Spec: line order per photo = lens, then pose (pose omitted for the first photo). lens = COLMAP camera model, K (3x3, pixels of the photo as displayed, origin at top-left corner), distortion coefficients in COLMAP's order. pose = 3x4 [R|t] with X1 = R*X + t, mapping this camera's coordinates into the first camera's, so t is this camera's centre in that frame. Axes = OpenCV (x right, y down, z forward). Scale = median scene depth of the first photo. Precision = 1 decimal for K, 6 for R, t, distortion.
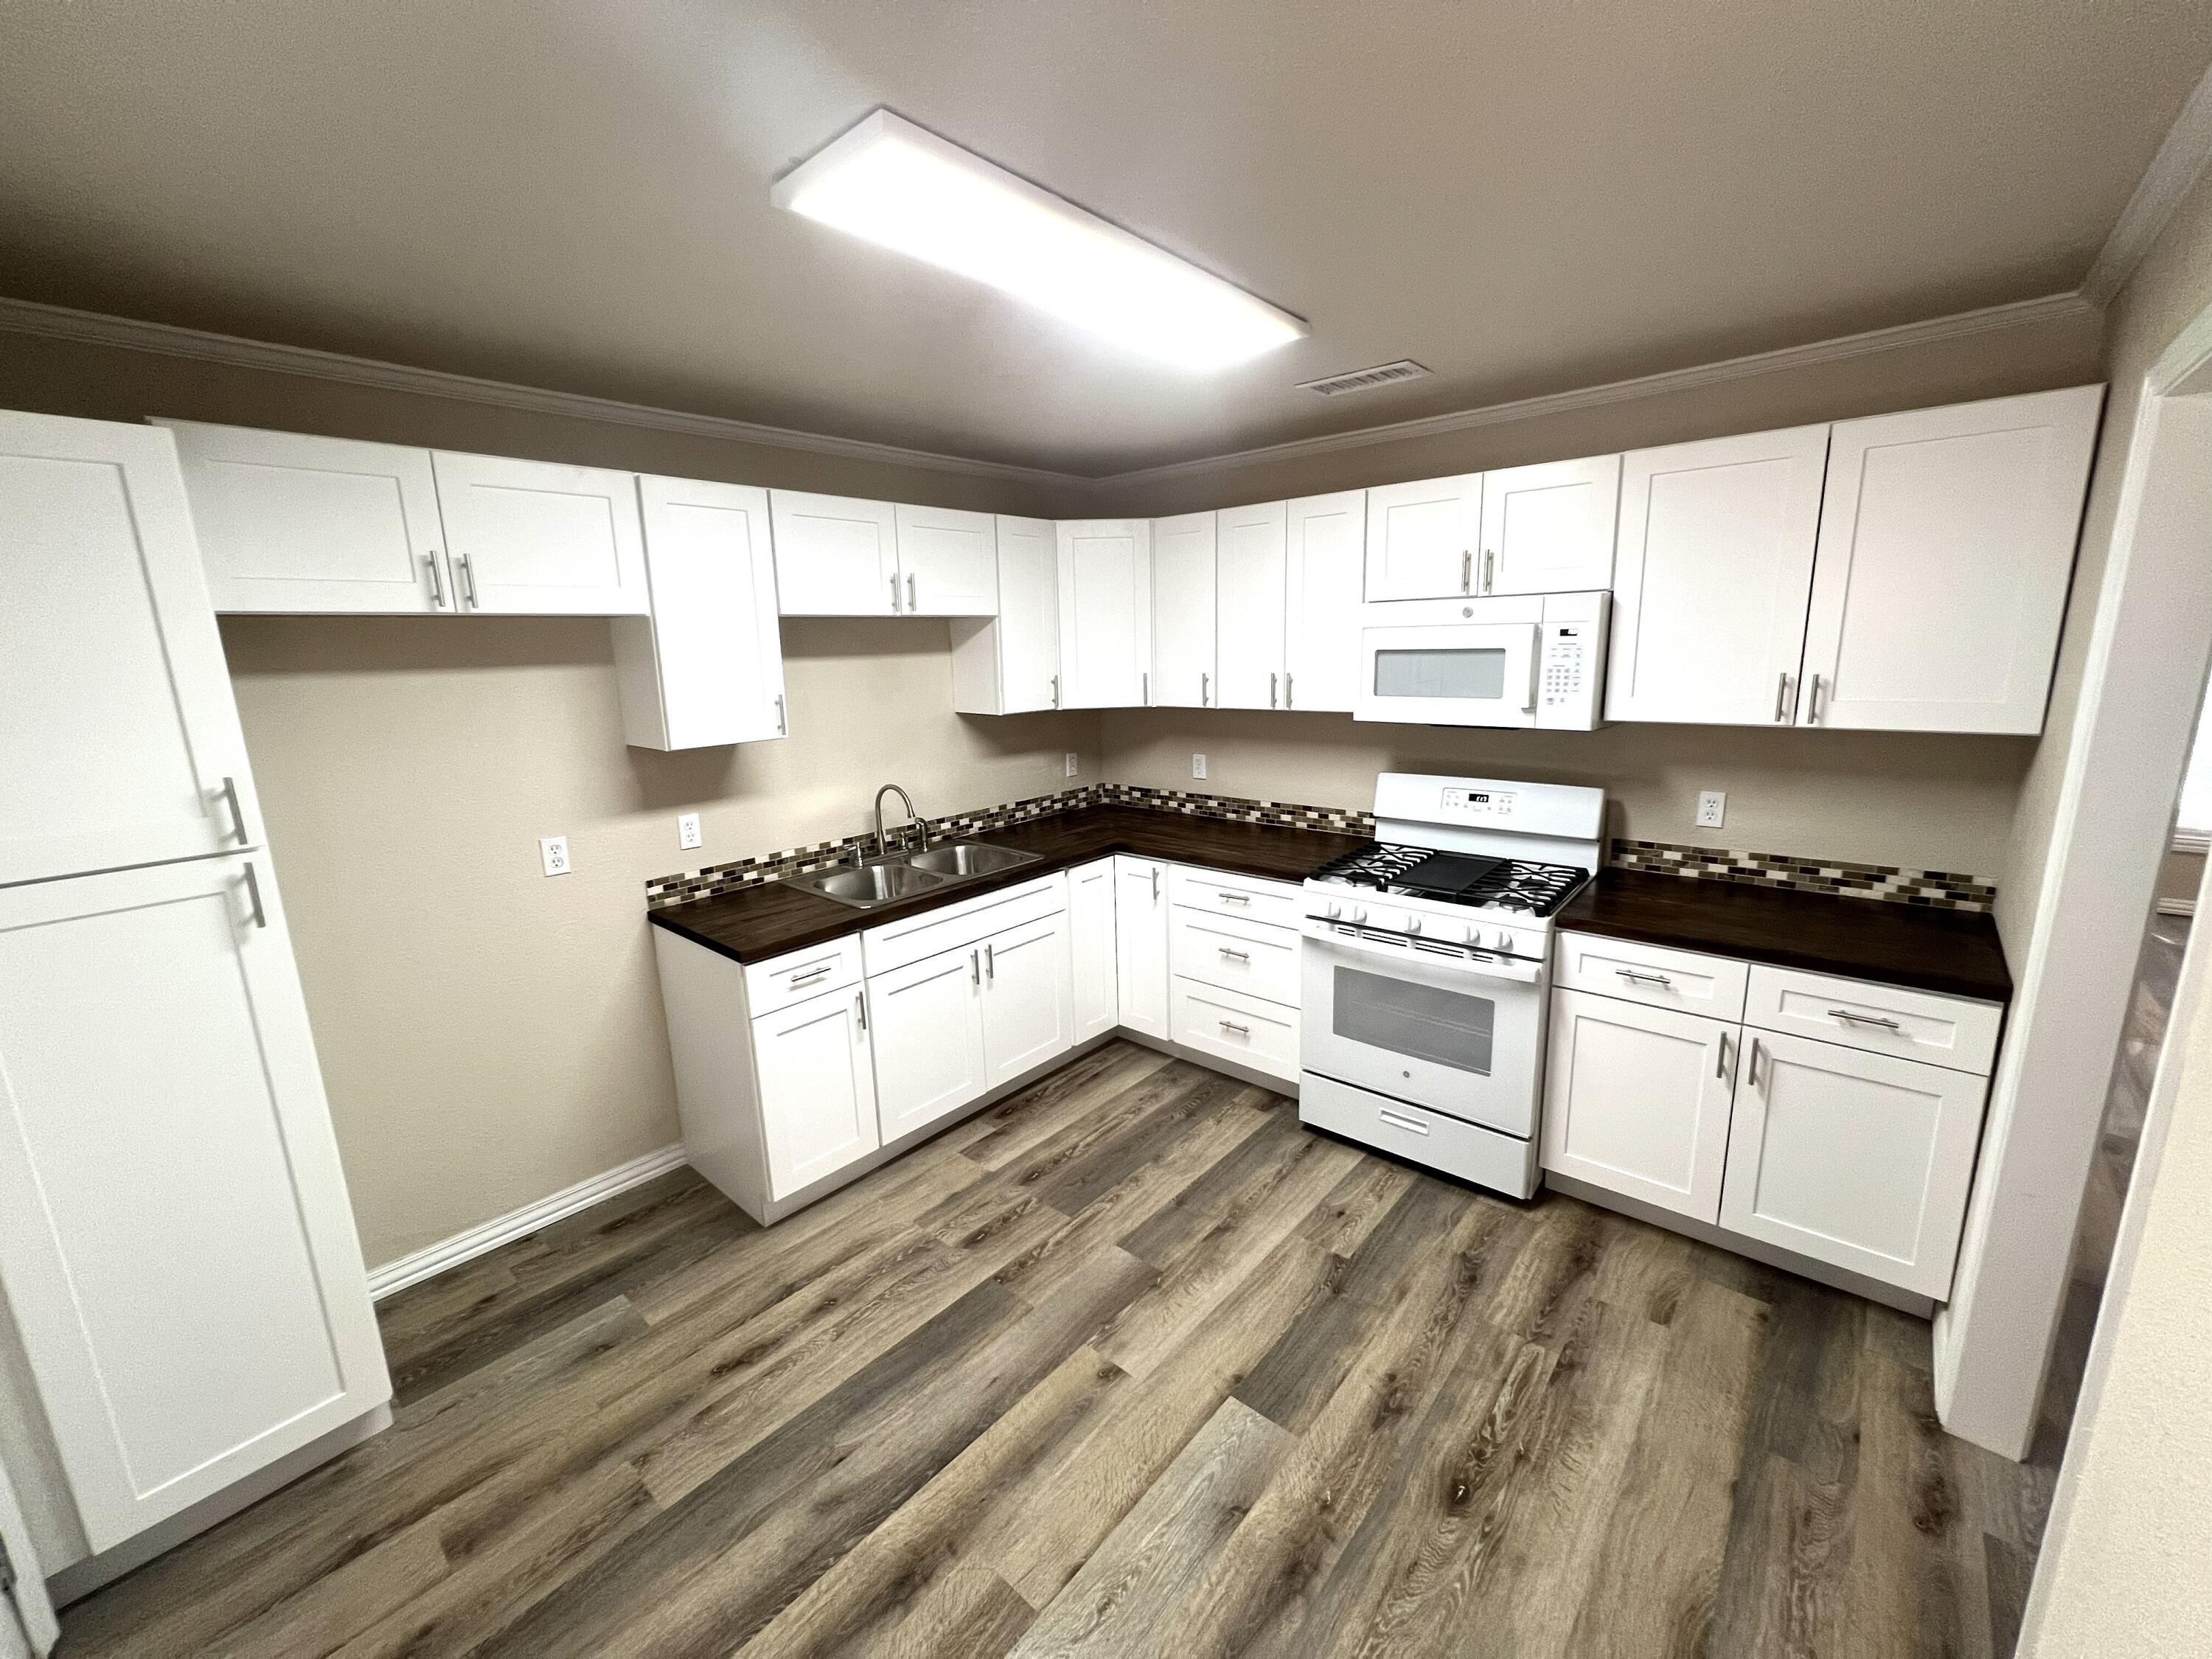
lens RADIAL K [[878.3, 0, 1099.7], [0, 878.3, 824.2], [0, 0, 1]] dist [-0.006632, 0.000018]
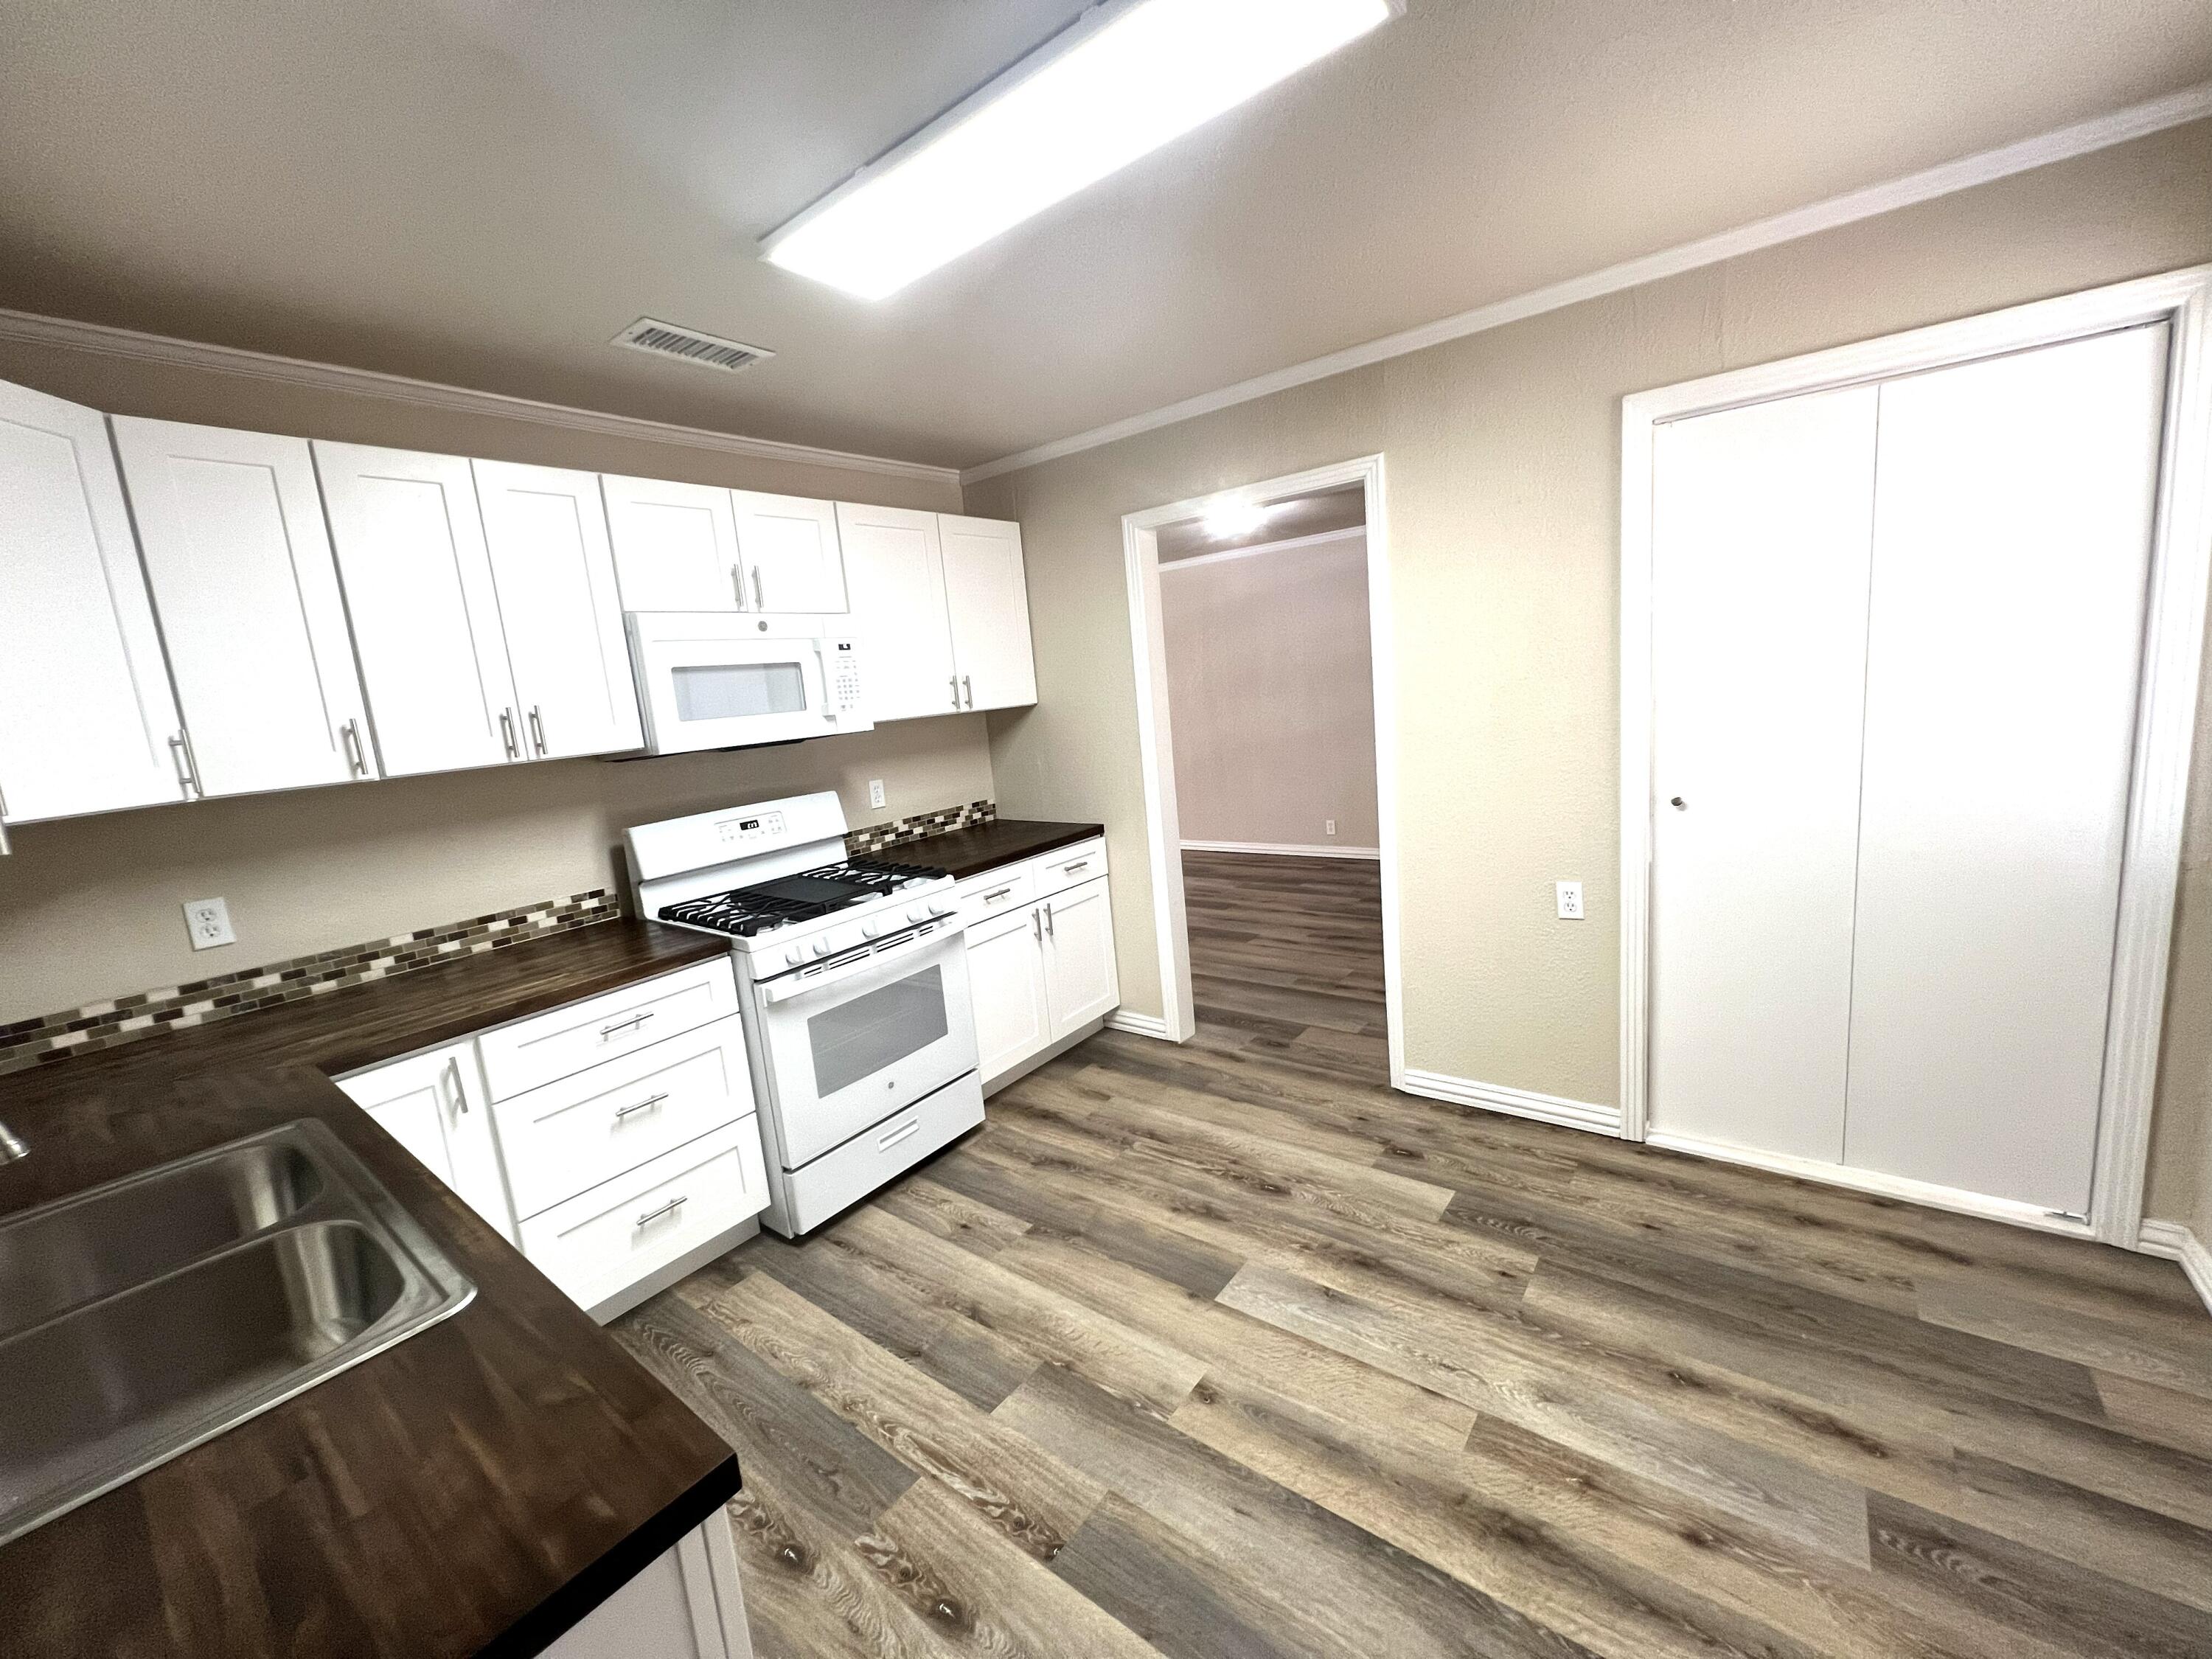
lens RADIAL K [[878.3, 0, 1099.7], [0, 878.3, 824.2], [0, 0, 1]] dist [-0.006632, 0.000018]
pose [[-0.057241, -0.125073, 0.990495, -0.673961], [0.293205, 0.946265, 0.136432, -0.061417], [-0.954334, 0.298228, -0.017493, 0.807240]]
